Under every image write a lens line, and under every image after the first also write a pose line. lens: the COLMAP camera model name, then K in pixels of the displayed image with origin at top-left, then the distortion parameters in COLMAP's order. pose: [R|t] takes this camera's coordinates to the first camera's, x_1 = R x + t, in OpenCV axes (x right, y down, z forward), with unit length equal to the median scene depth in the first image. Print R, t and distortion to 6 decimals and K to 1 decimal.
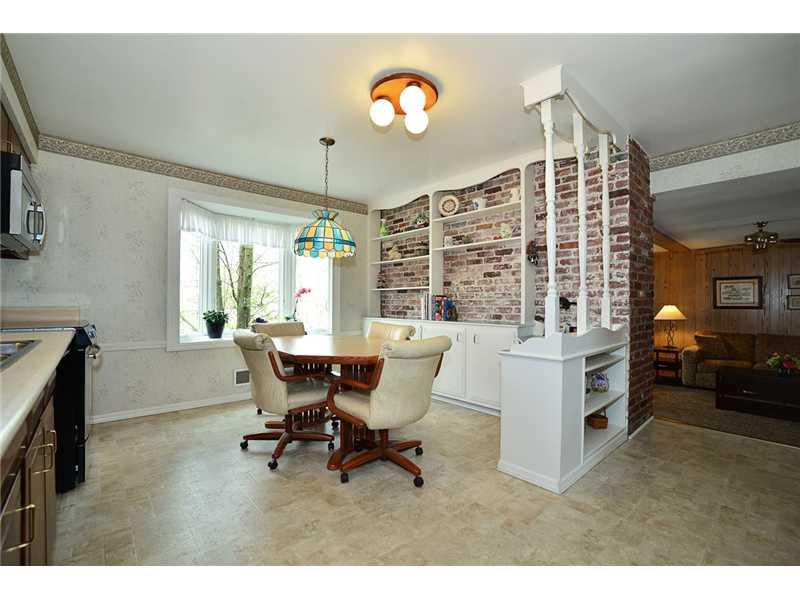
lens RADIAL K [[351.6, 0, 400.6], [0, 351.6, 298.8], [0, 0, 1]] dist [-0.000310, 0.000108]
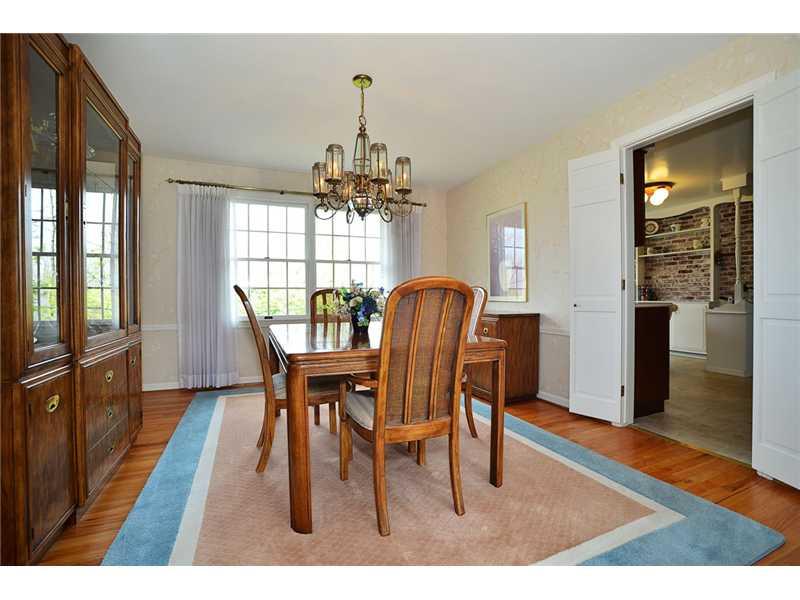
lens RADIAL K [[351.6, 0, 401.0], [0, 351.6, 300.0], [0, 0, 1]] dist [-0.000310, 0.000108]
pose [[0.951719, 0.000726, -0.306971, -0.478536], [0.003233, 0.999918, 0.012388, 0.035977], [0.306955, -0.012783, 0.951638, -0.914864]]
